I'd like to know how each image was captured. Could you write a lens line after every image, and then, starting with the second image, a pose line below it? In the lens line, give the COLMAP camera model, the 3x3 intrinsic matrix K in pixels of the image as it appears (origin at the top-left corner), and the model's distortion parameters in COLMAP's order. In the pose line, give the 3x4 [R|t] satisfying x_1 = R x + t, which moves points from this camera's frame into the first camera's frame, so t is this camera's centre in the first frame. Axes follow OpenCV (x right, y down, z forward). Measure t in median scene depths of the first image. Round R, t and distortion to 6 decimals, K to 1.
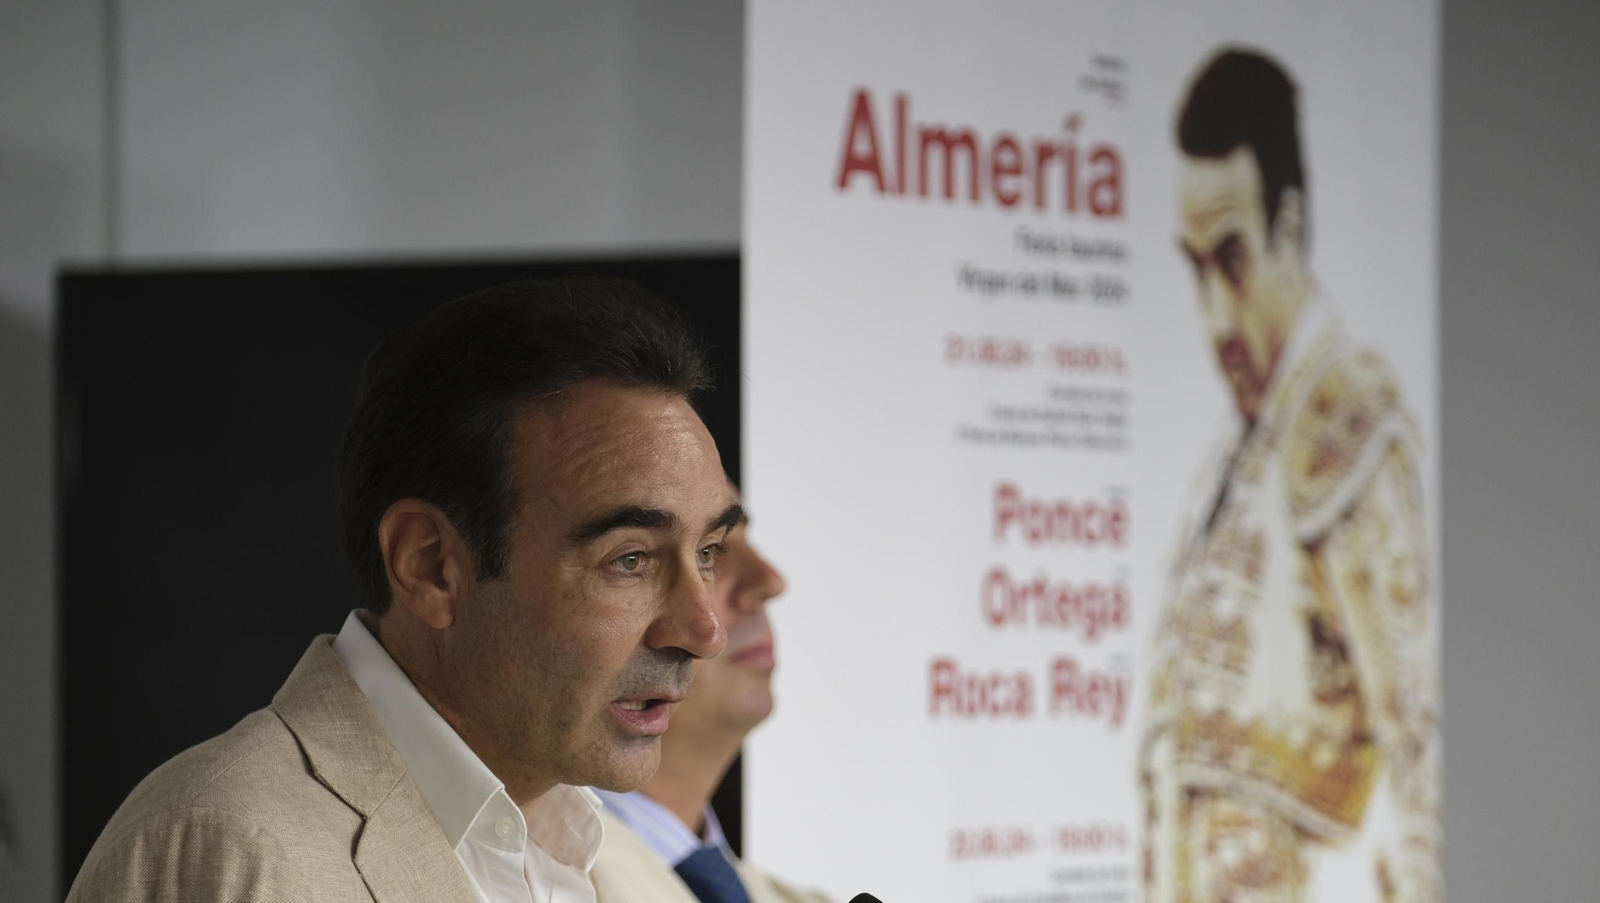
lens RADIAL K [[6625.0, 0, 797.6], [0, 6625.0, 453.5], [0, 0, 1]] dist [-0.238763, 0.000000]
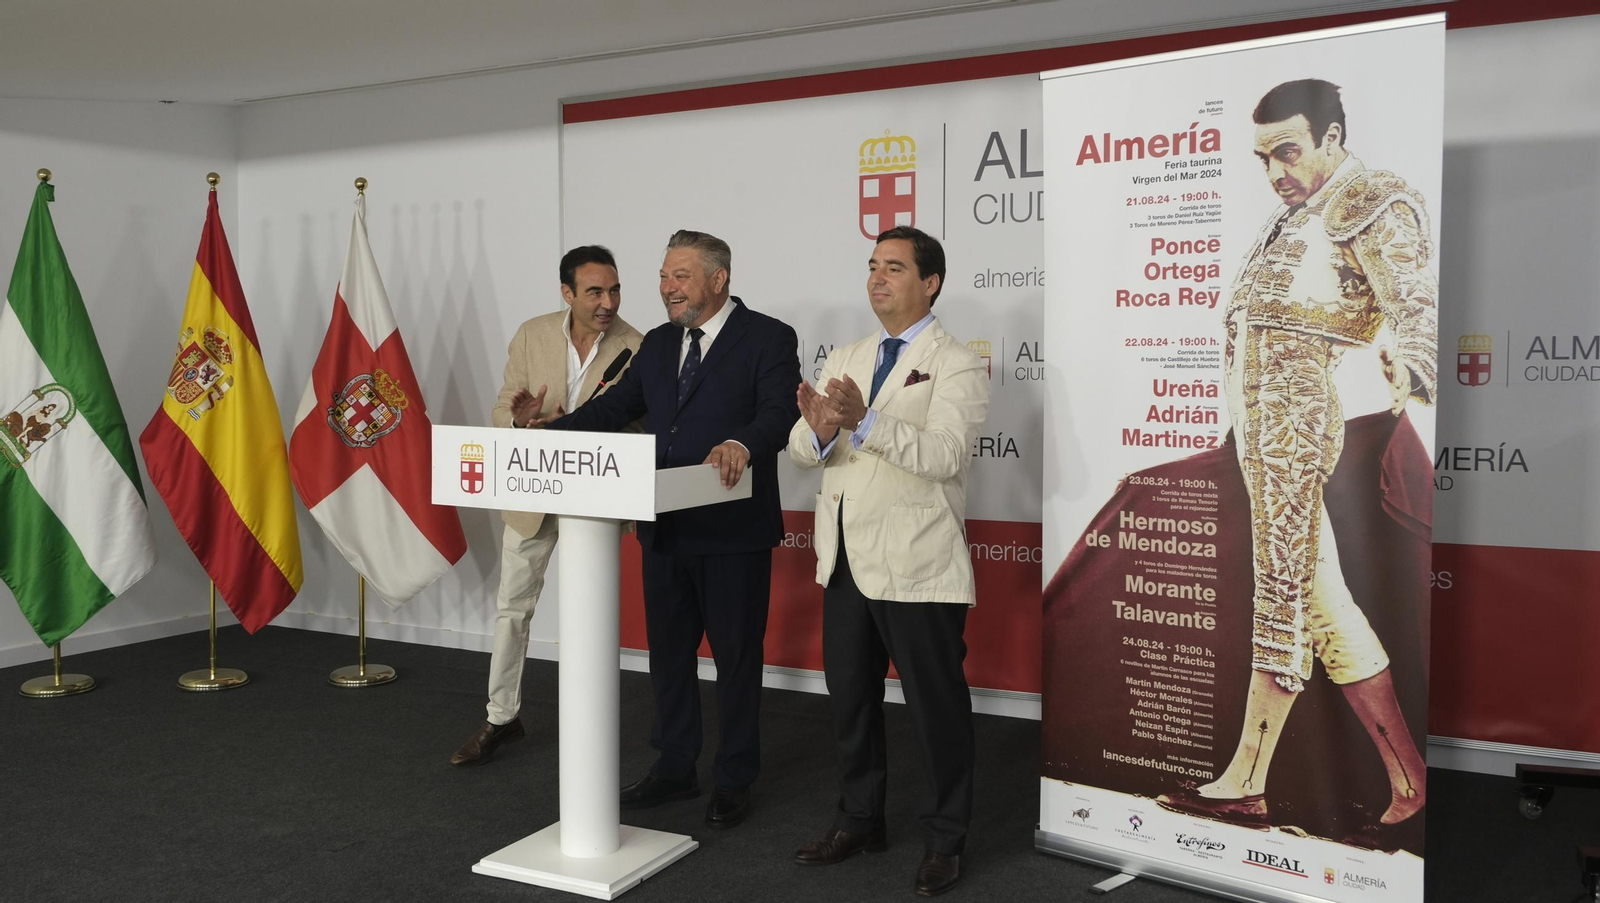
lens RADIAL K [[1359.1, 0, 801.9], [0, 1359.1, 456.5], [0, 0, 1]] dist [-0.016086, -0.003237]
pose [[-0.108804, 0.075792, -0.991170, 0.751063], [0.035212, 0.996757, 0.072354, 0.059615], [0.993439, -0.027029, -0.111120, 0.878662]]
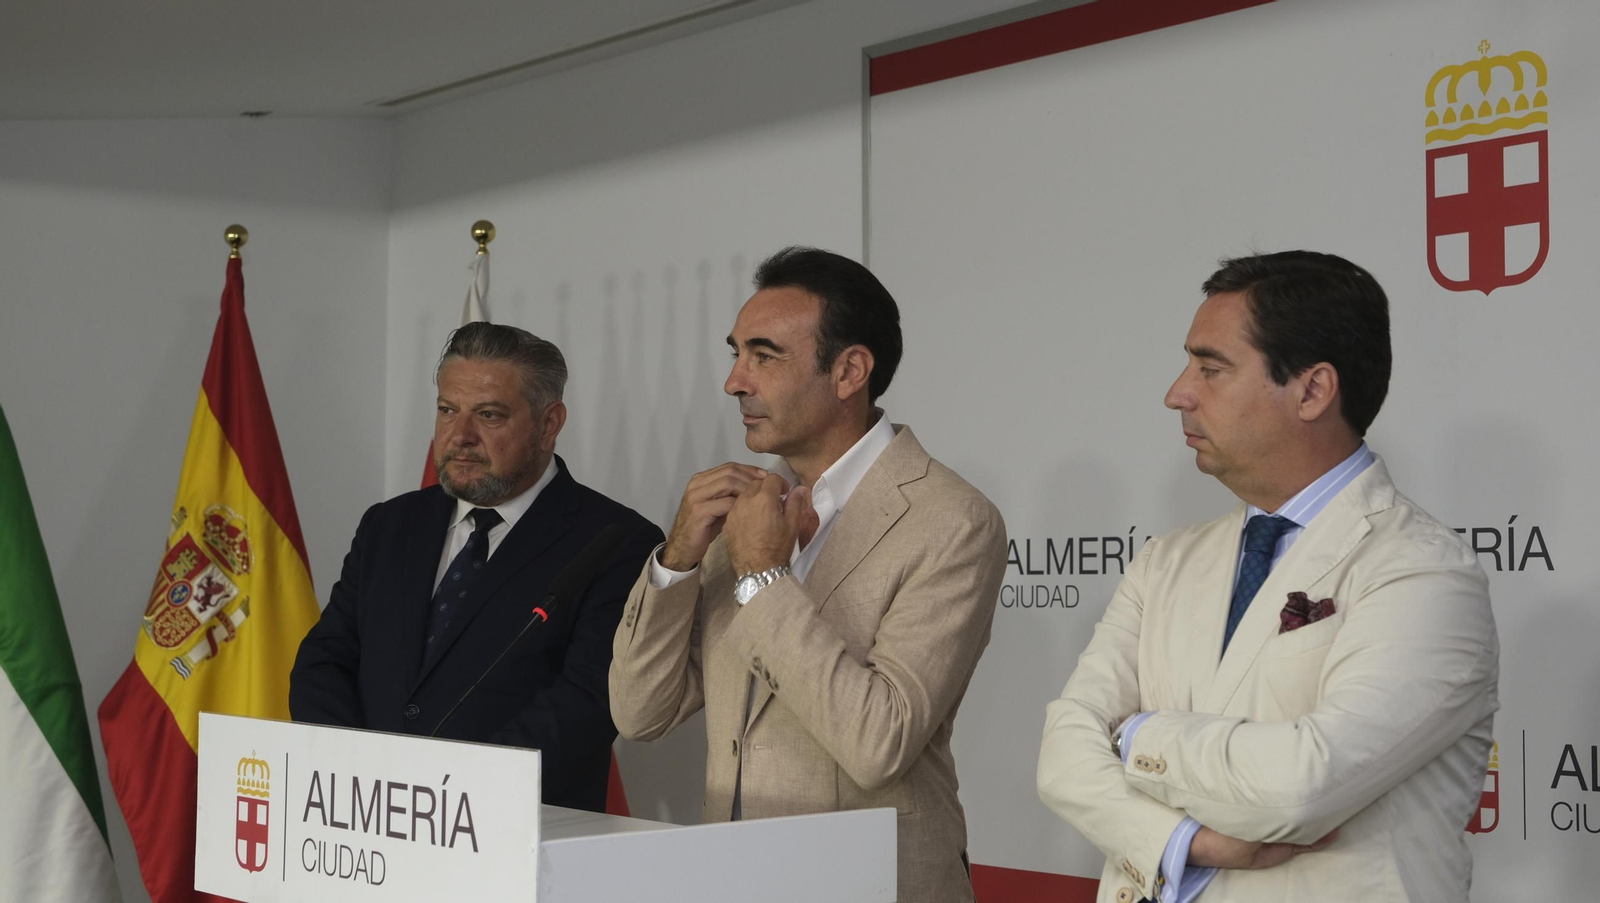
lens RADIAL K [[2339.1, 0, 828.7], [0, 2339.1, 459.1], [0, 0, 1]] dist [0.012349, 0.000000]
pose [[-0.456908, -0.033954, -0.888866, 0.480899], [0.036552, 0.997711, -0.056900, 0.065533], [0.888763, -0.058488, -0.454621, 0.995633]]
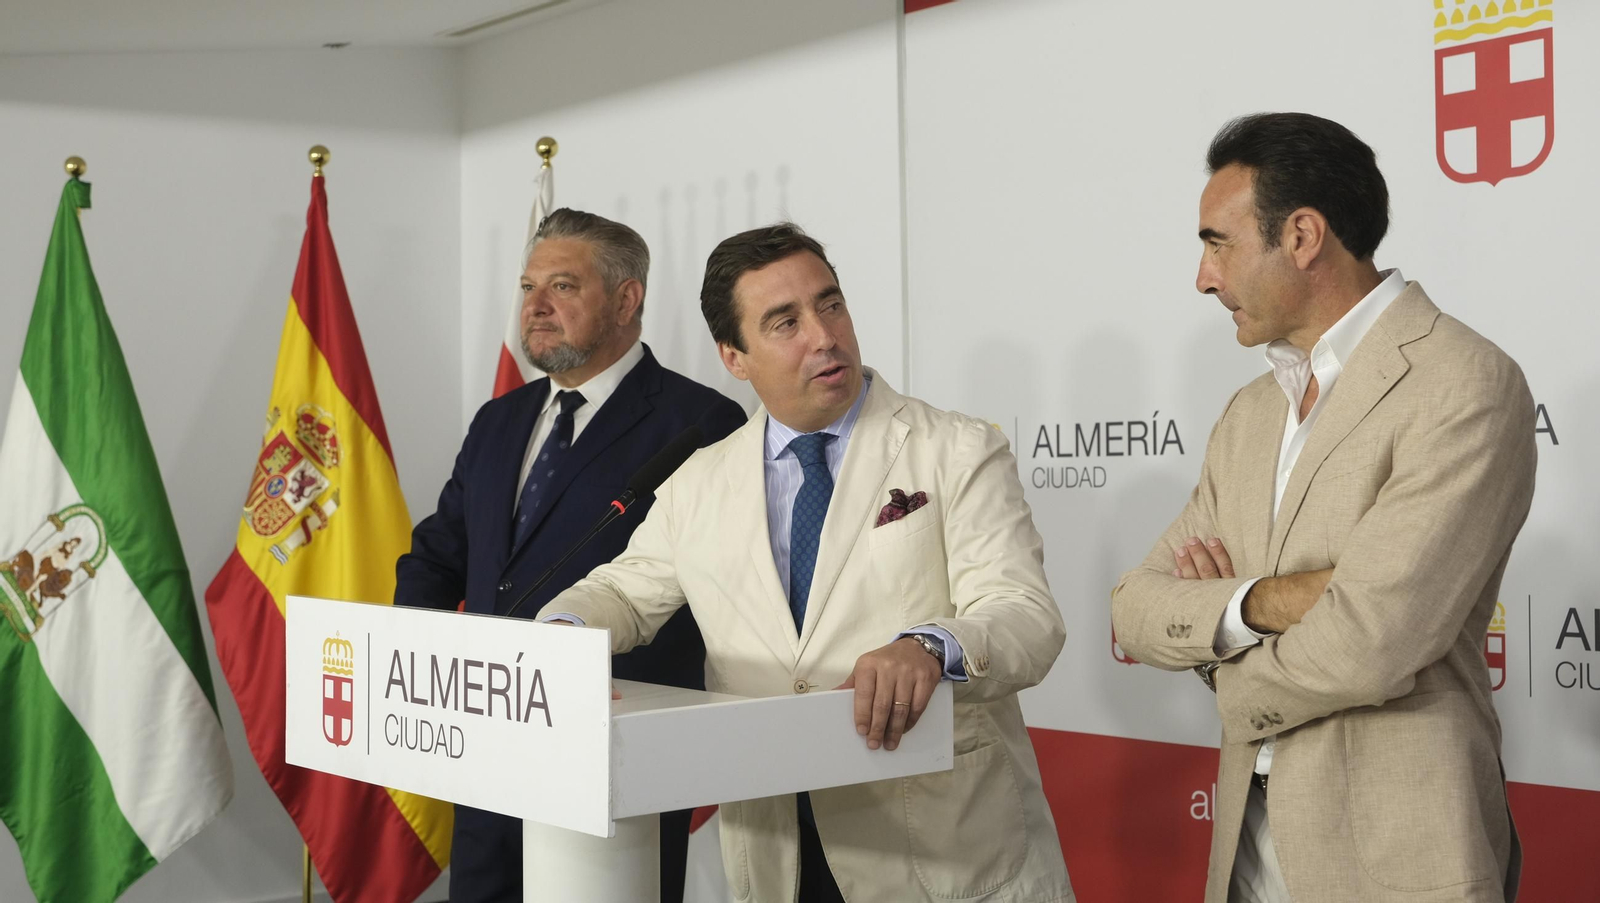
lens RADIAL K [[2079.8, 0, 822.0], [0, 2079.8, 457.2], [0, 0, 1]] dist [0.001130, 0.000000]
pose [[-0.473033, 0.013302, -0.880944, 0.446007], [0.050683, 0.998641, -0.012136, 0.067042], [0.879586, -0.050390, -0.473065, 0.971318]]
